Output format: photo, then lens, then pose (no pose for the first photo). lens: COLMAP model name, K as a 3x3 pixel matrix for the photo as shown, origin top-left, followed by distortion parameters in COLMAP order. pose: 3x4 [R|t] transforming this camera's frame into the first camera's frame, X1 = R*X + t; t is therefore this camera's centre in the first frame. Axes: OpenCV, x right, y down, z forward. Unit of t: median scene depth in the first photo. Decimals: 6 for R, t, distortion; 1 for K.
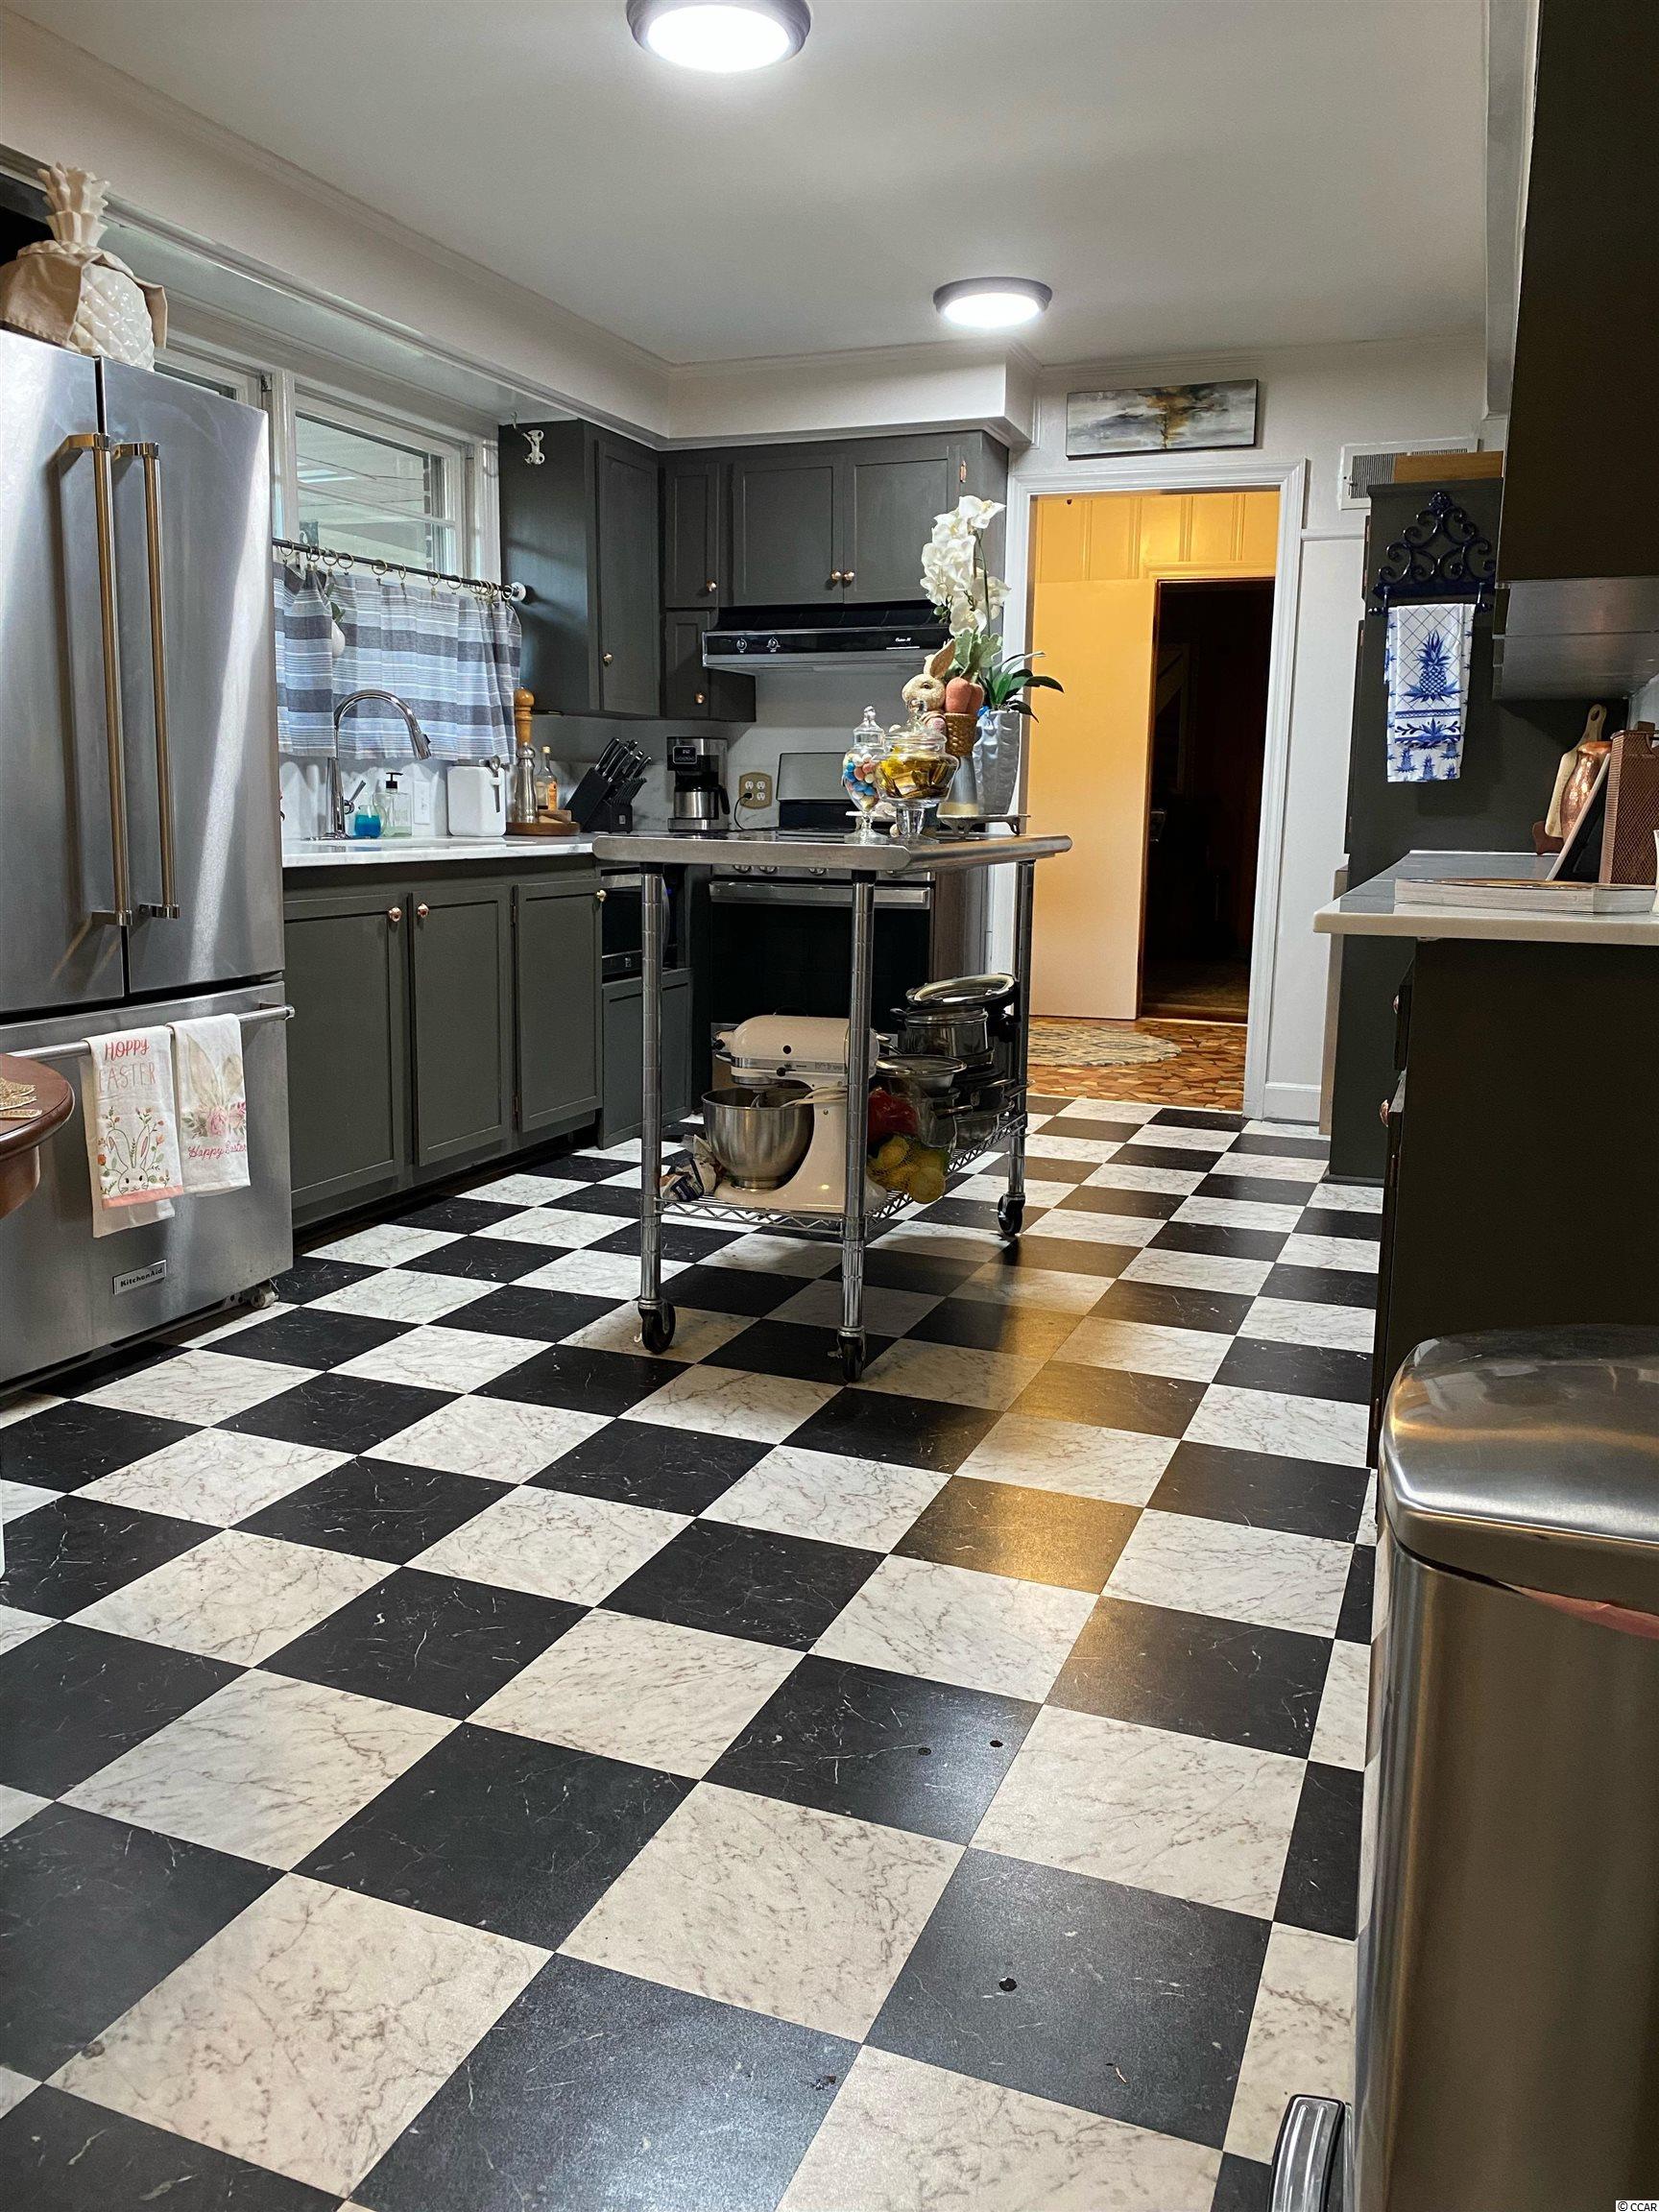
lens RADIAL K [[1698.4, 0, 816.3], [0, 1698.4, 1112.1], [0, 0, 1]] dist [0.036367, -0.030778]
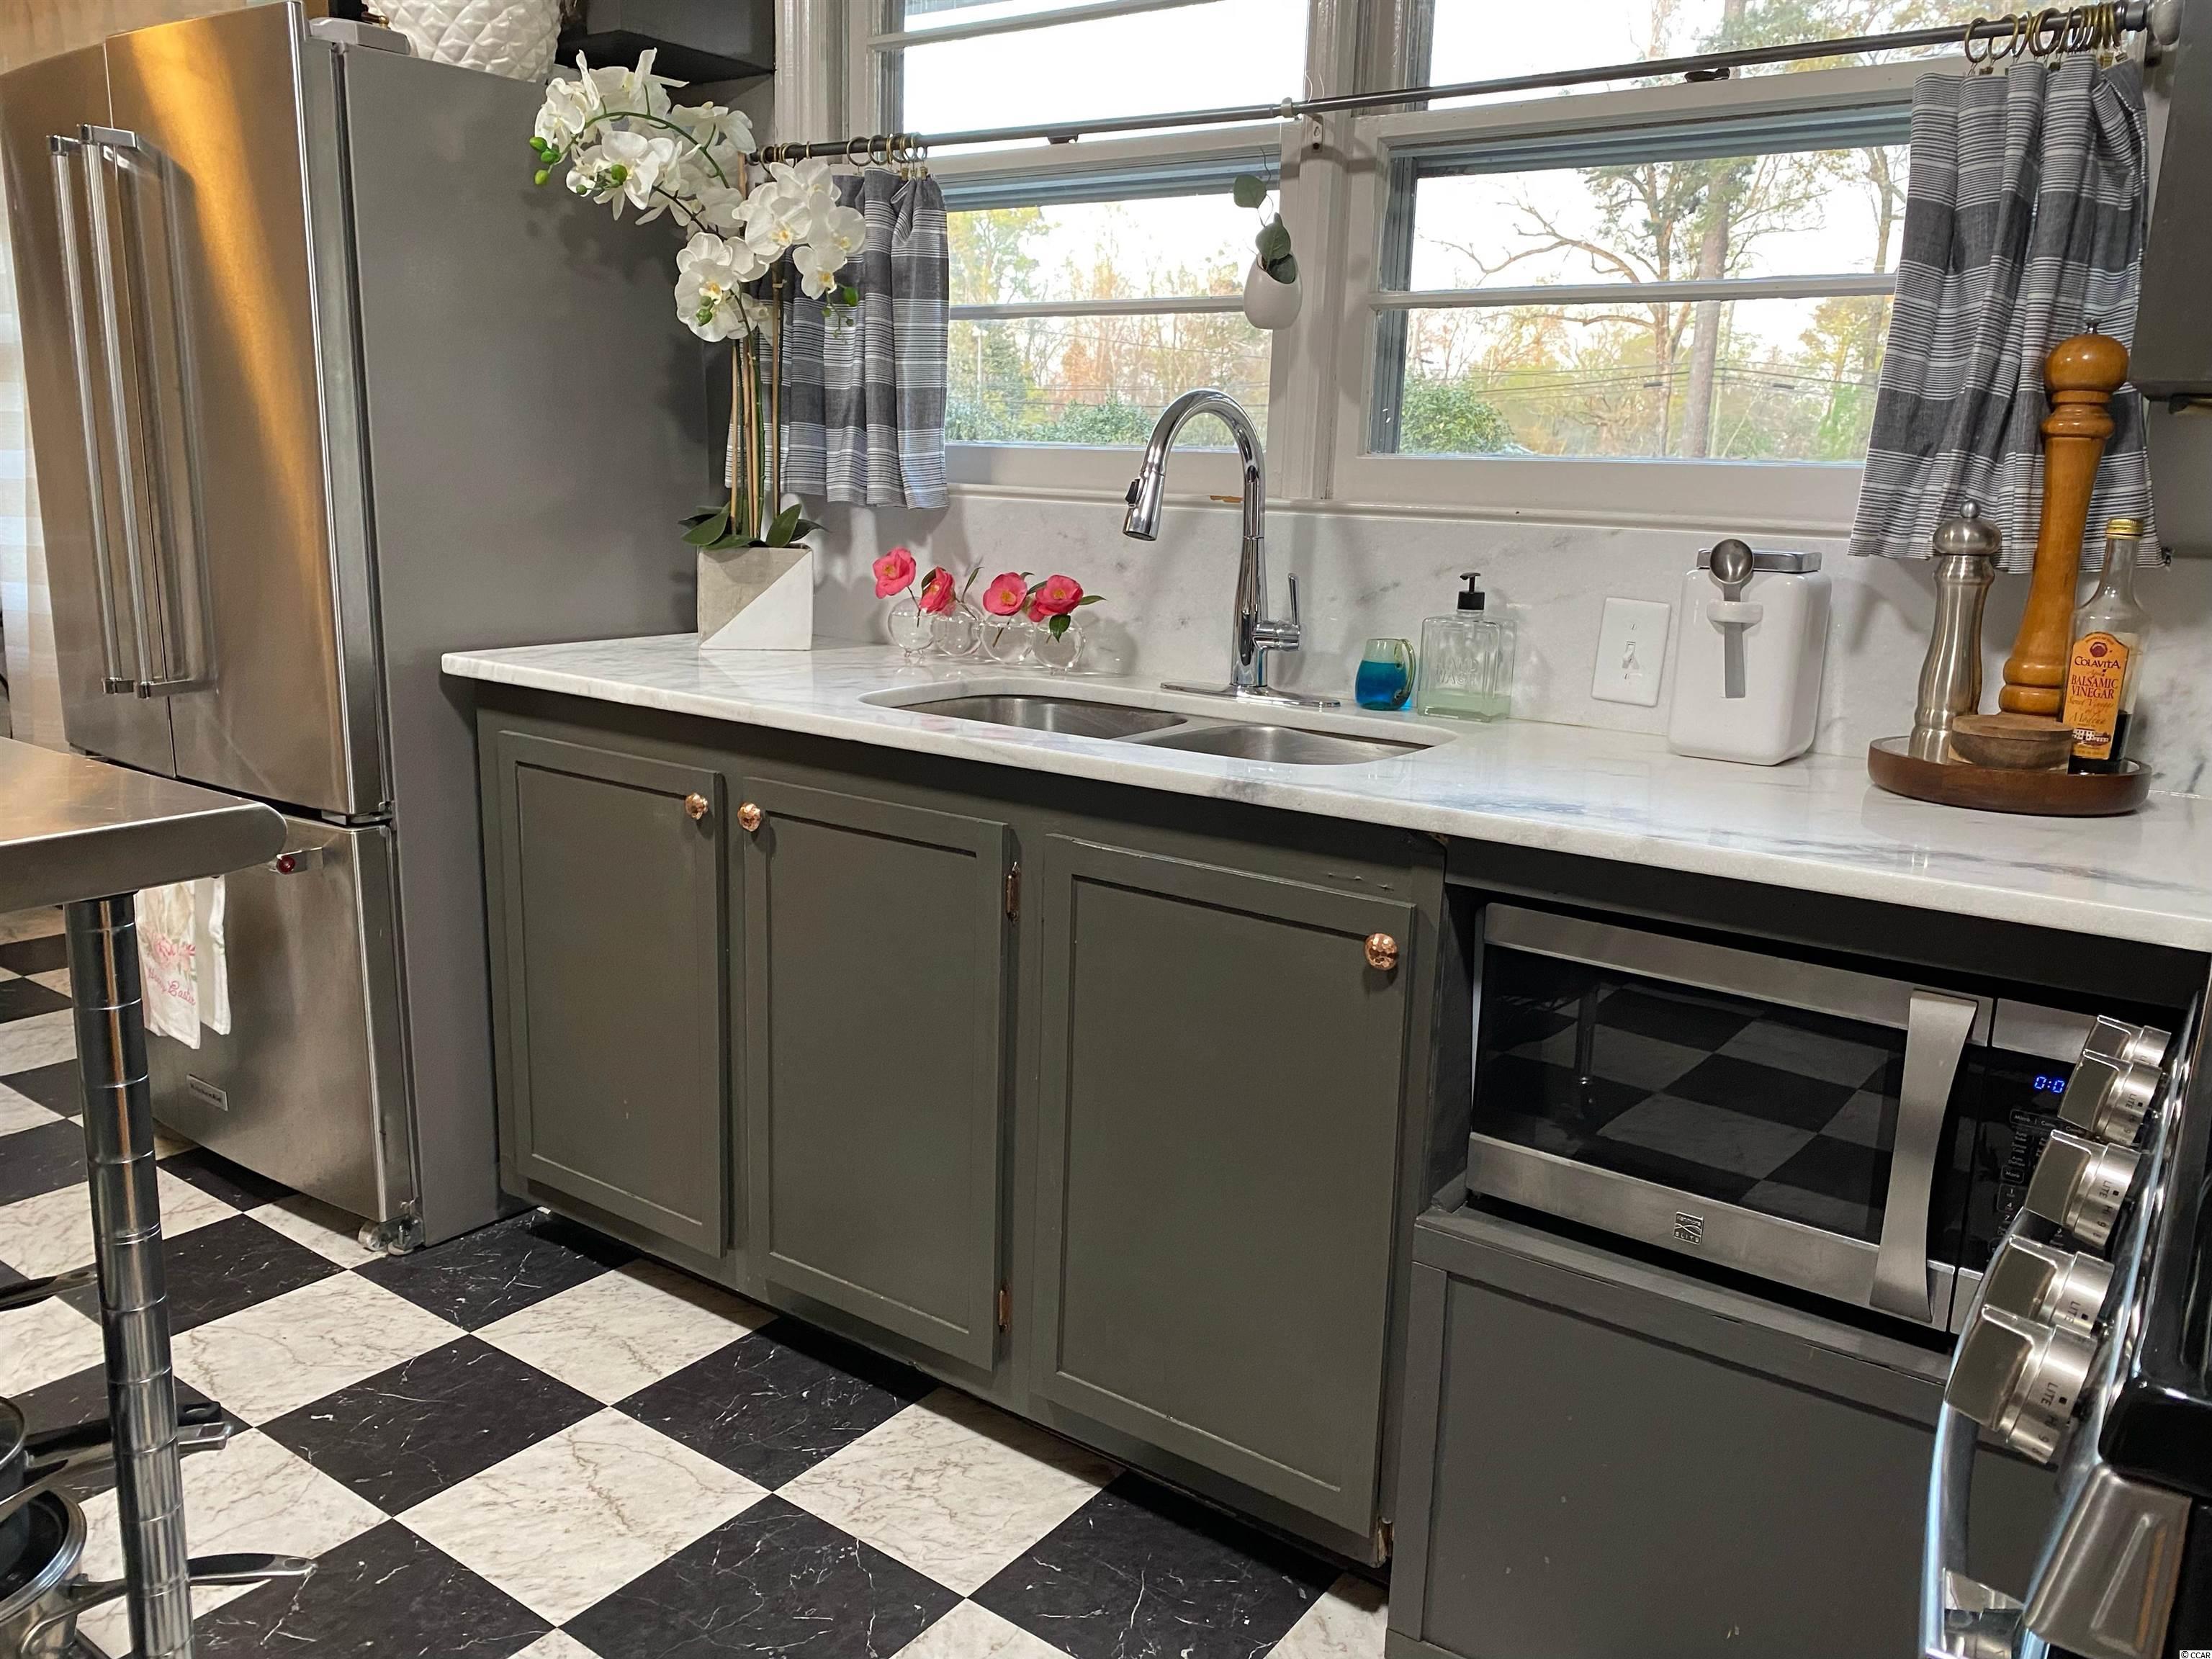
lens RADIAL K [[1698.4, 0, 1095.5], [0, 1698.4, 825.2], [0, 0, 1]] dist [0.036367, -0.030778]
pose [[-0.248012, 0.178914, -0.952092, 0.288681], [-0.218588, 0.947118, 0.234920, -0.314885], [0.943774, 0.266379, -0.195788, 1.456292]]
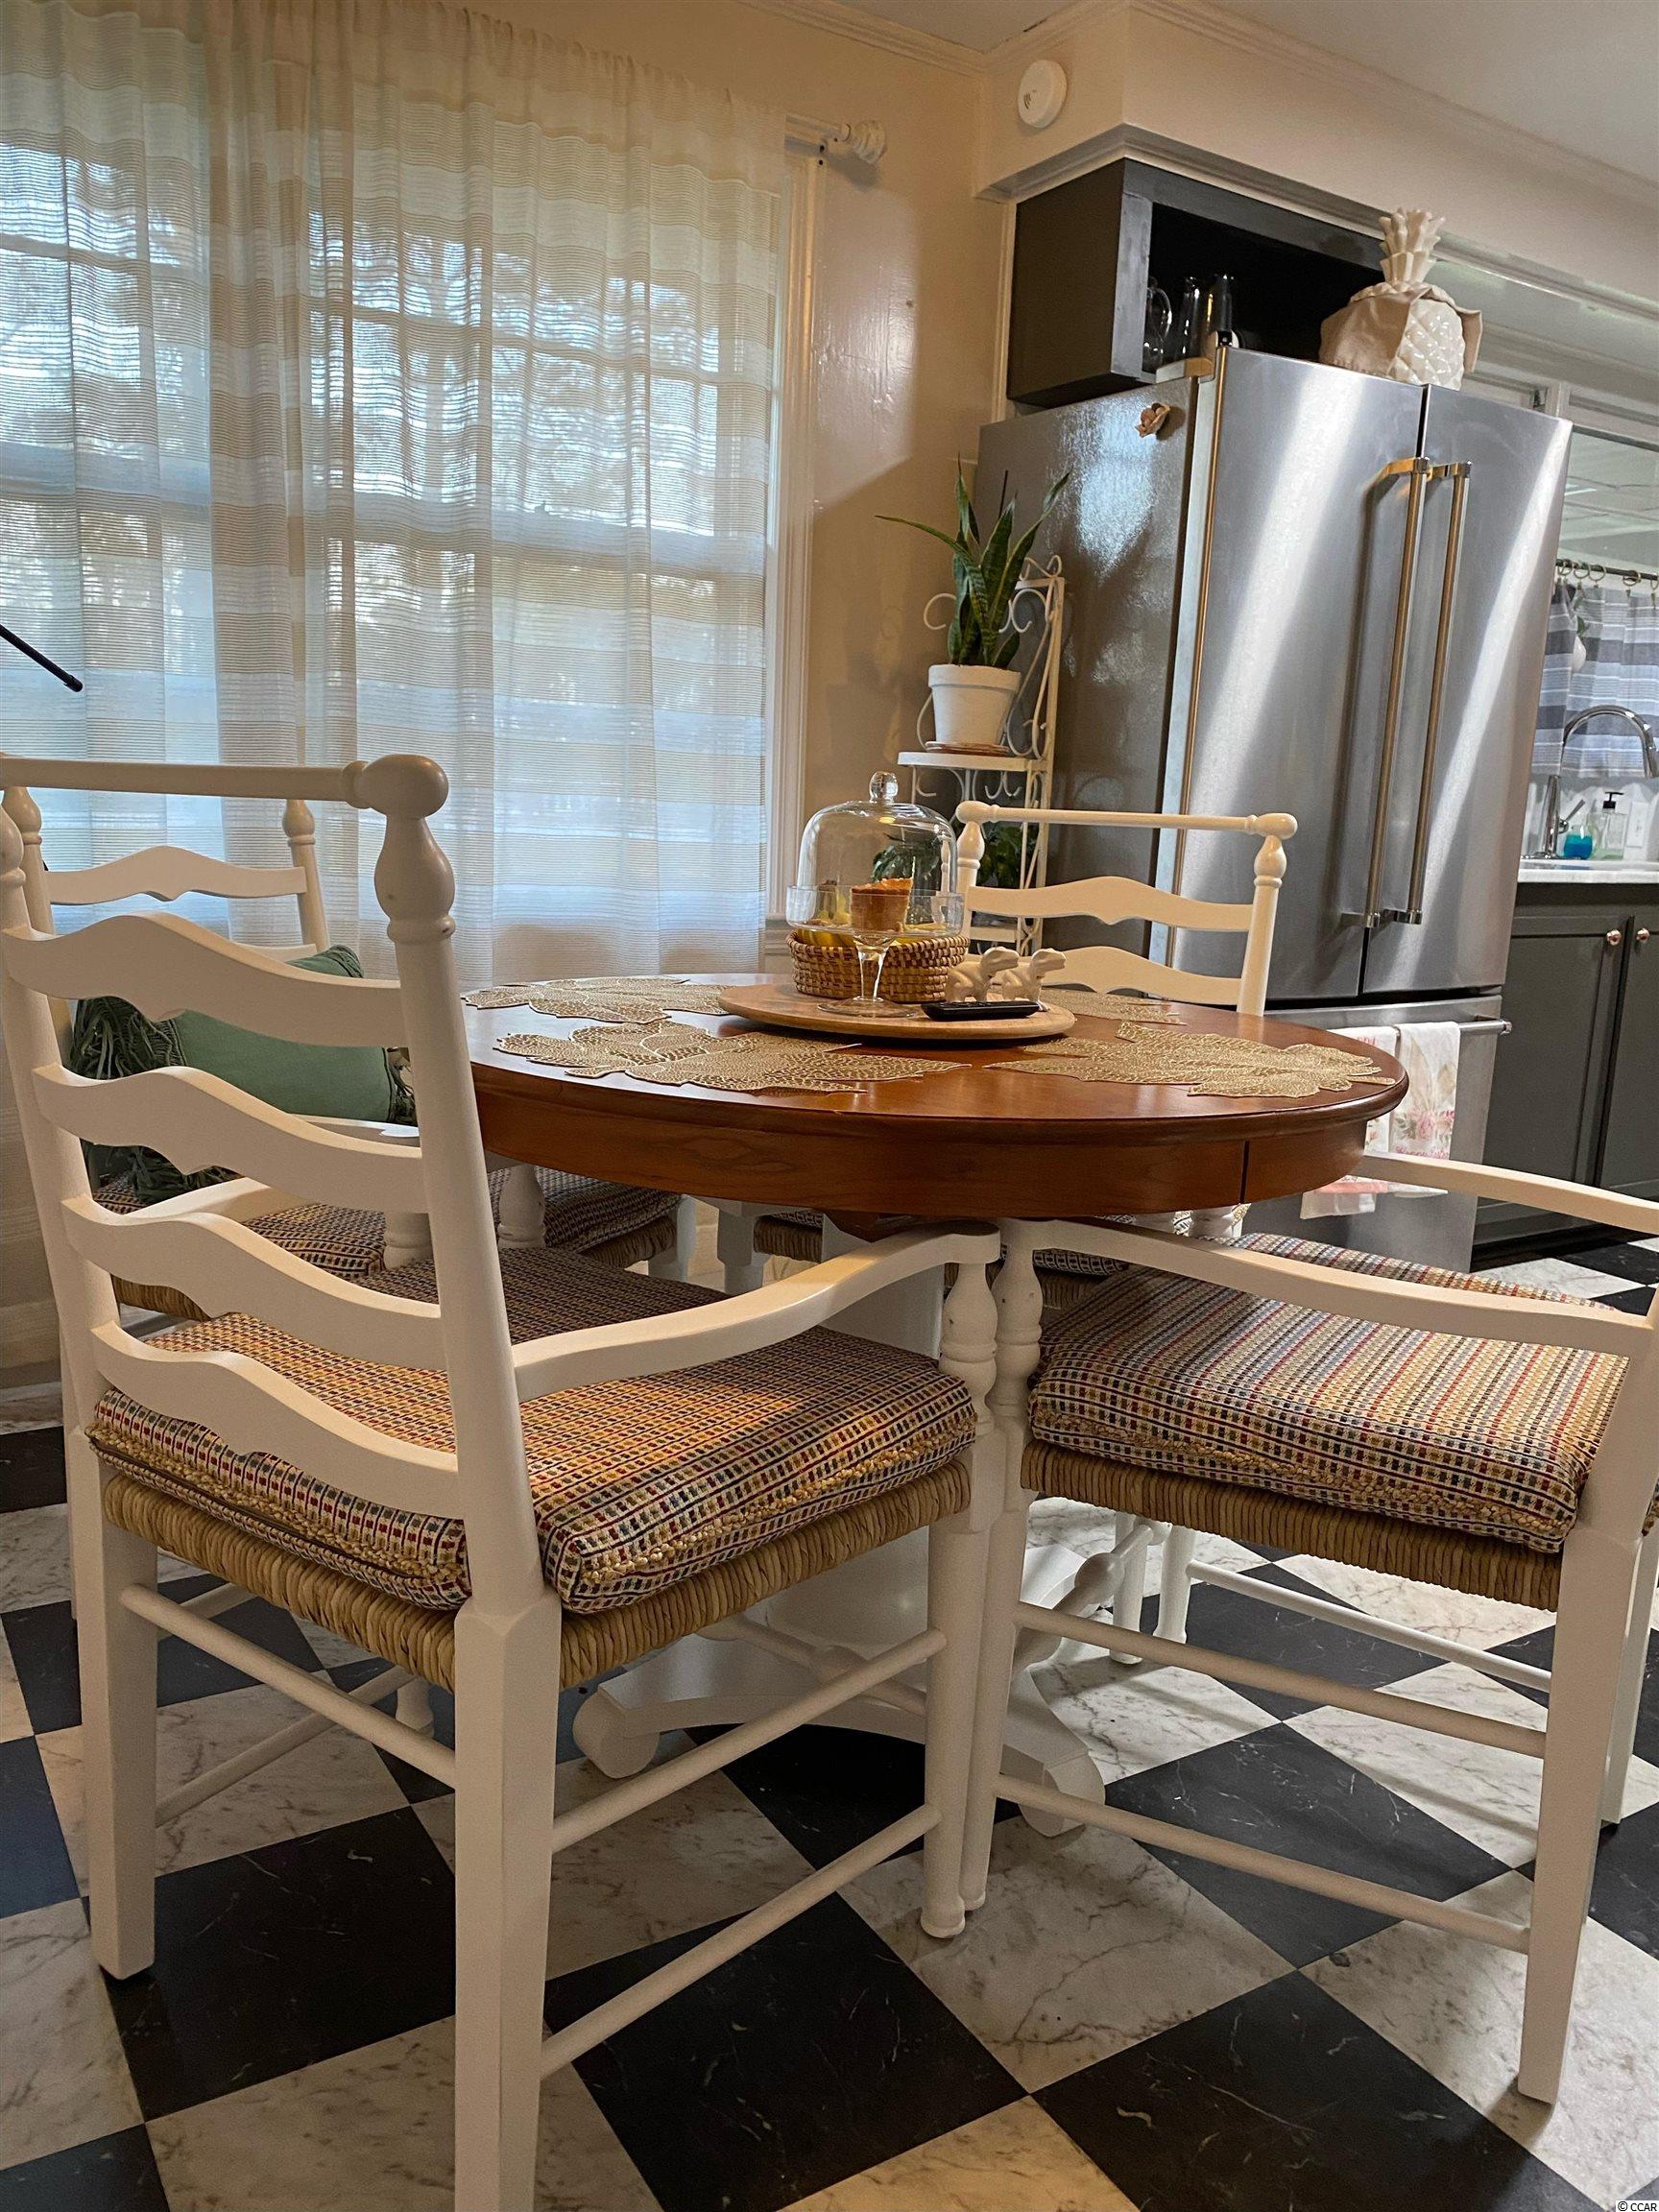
lens RADIAL K [[1698.4, 0, 821.6], [0, 1698.4, 1110.8], [0, 0, 1]] dist [0.036367, -0.030778]
pose [[0.813129, 0.122654, -0.569014, -0.061062], [-0.132963, 0.990841, 0.023575, 0.018681], [0.566694, 0.056488, 0.821990, -0.035307]]
